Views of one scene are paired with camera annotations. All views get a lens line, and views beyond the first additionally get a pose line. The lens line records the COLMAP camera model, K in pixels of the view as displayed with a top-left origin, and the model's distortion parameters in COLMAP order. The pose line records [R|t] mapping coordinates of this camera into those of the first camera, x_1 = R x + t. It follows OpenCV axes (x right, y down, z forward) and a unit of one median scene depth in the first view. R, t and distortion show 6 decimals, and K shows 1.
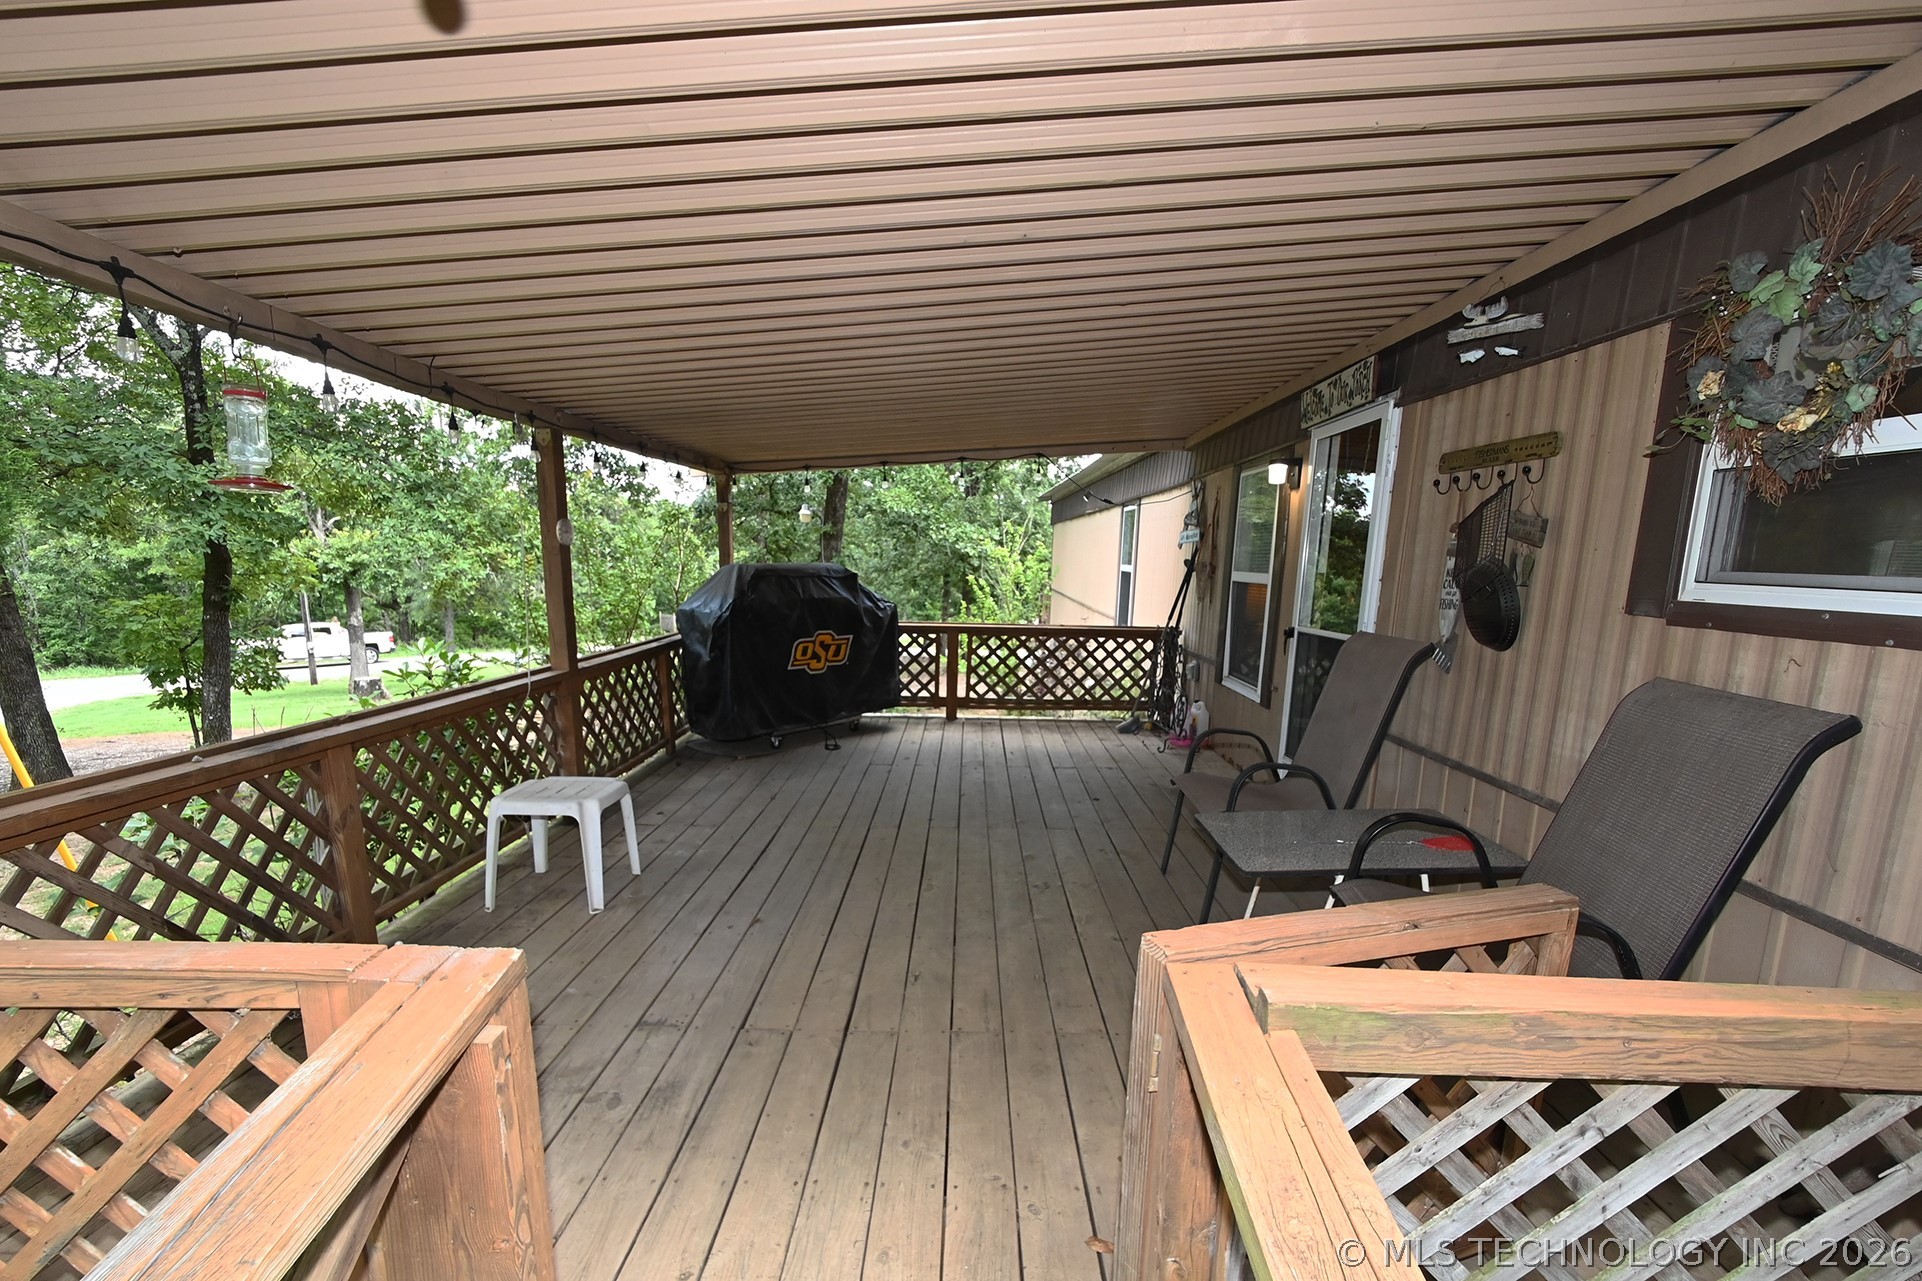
lens RADIAL K [[859.6, 0, 959.8], [0, 859.6, 648.2], [0, 0, 1]] dist [0.004503, -0.004567]
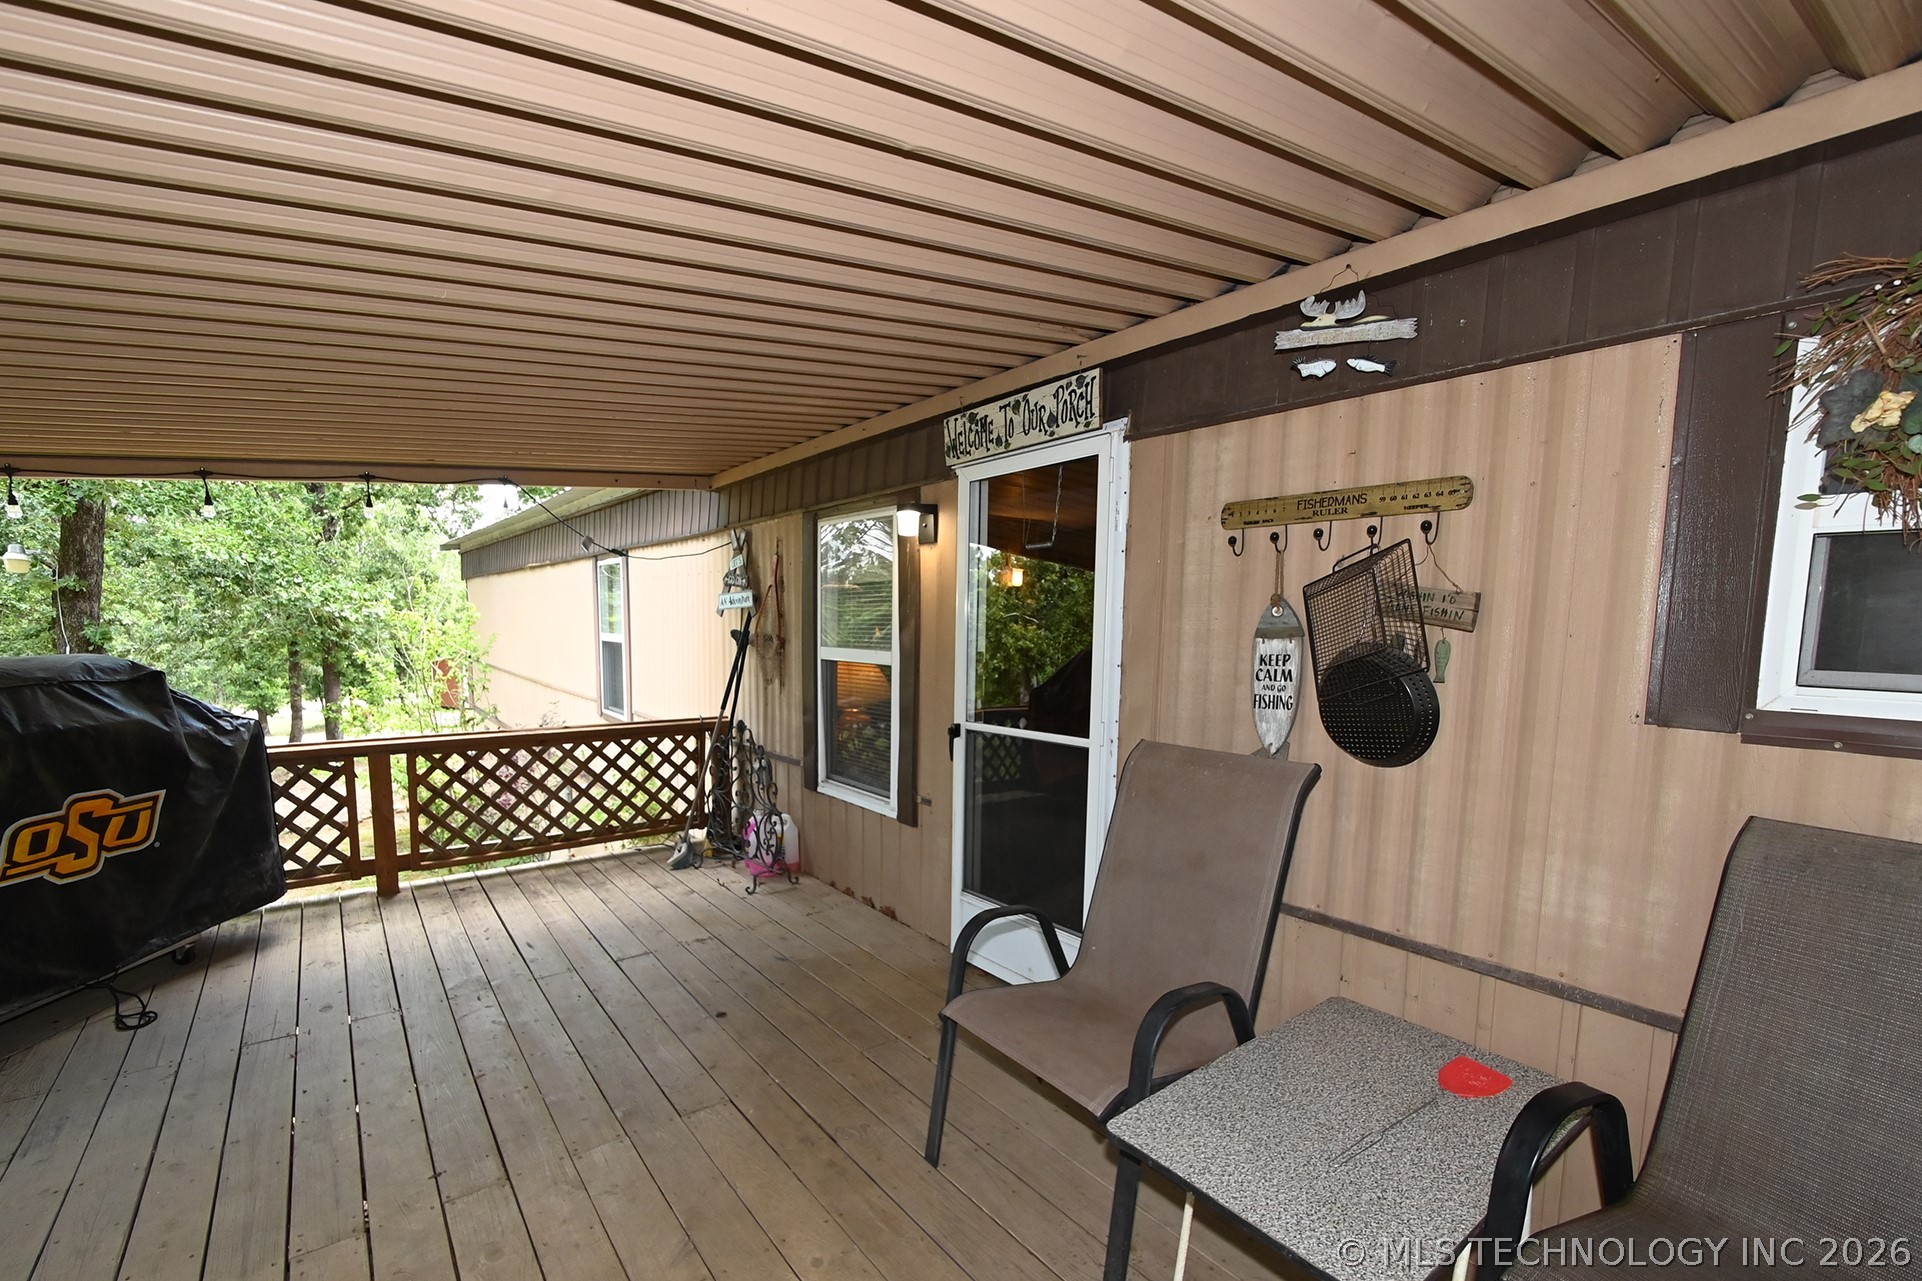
lens RADIAL K [[859.6, 0, 979.1], [0, 859.6, 706.1], [0, 0, 1]] dist [0.004503, -0.004567]
pose [[0.790302, -0.076714, 0.607896, -0.045724], [0.076073, 0.996740, 0.026886, -0.042177], [-0.607976, 0.024997, 0.793562, 0.269799]]
